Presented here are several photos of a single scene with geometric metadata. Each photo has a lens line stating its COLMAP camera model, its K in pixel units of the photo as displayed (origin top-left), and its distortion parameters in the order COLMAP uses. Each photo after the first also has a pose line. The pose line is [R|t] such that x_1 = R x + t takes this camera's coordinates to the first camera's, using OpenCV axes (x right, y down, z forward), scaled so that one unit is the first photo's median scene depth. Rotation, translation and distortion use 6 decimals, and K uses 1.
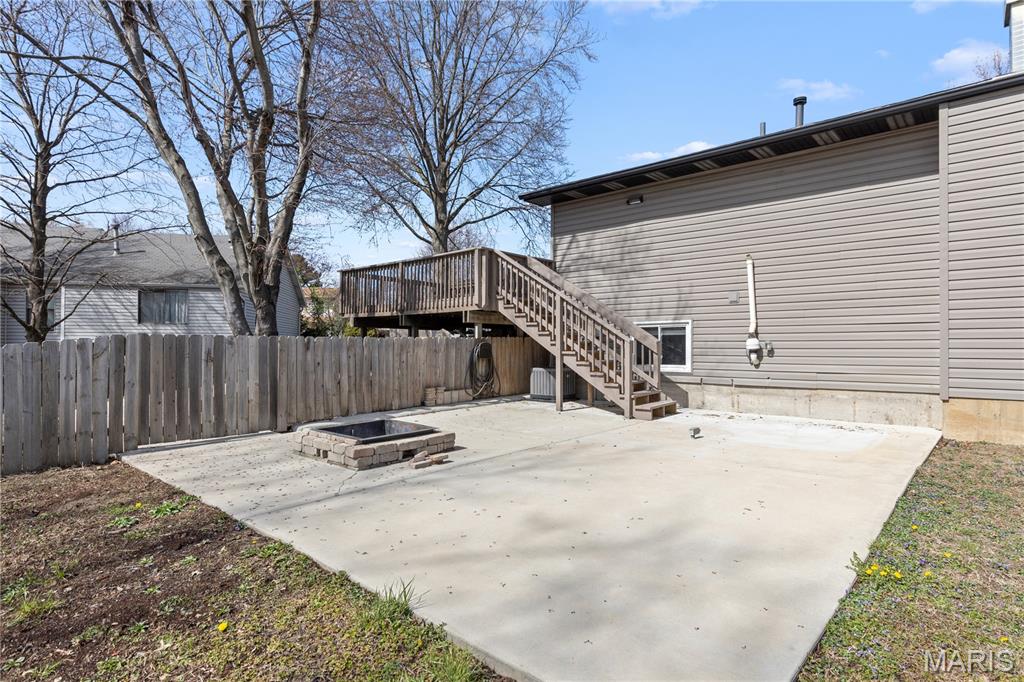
lens RADIAL K [[546.8, 0, 510.5], [0, 546.8, 352.9], [0, 0, 1]] dist [0.000867, 0.000268]
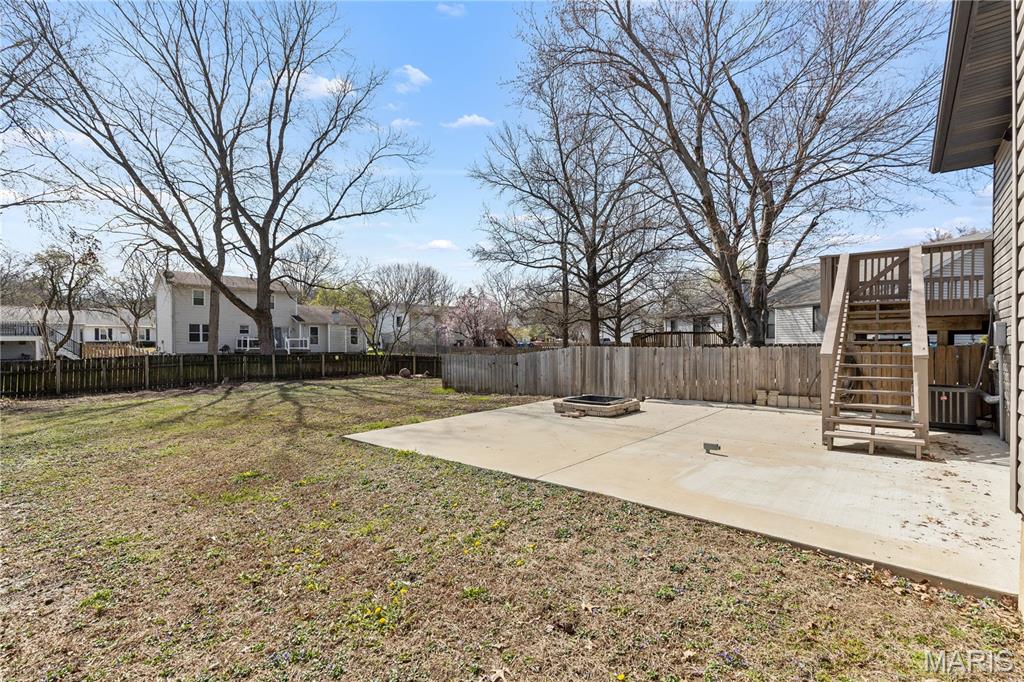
lens RADIAL K [[467.7, 0, 512.0], [0, 467.7, 341.0], [0, 0, 1]] dist [-0.001563, -0.000227]
pose [[0.018453, -0.002407, -0.999827, 0.788448], [-0.013546, 0.999905, -0.002657, -0.028888], [0.999738, 0.013593, 0.018419, 0.404910]]
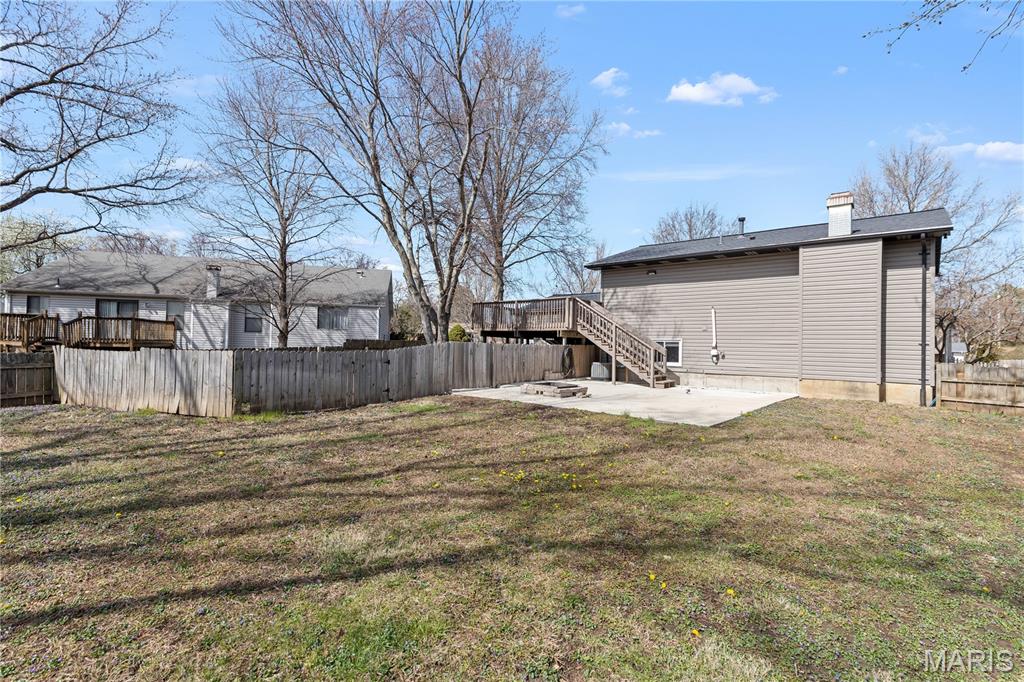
lens RADIAL K [[467.7, 0, 512.0], [0, 467.7, 341.0], [0, 0, 1]] dist [-0.001563, -0.000227]
pose [[0.999631, 0.025423, 0.009572, -0.268569], [-0.025146, 0.999290, -0.028049, 0.007401], [-0.010279, 0.027798, 0.999561, -0.601291]]
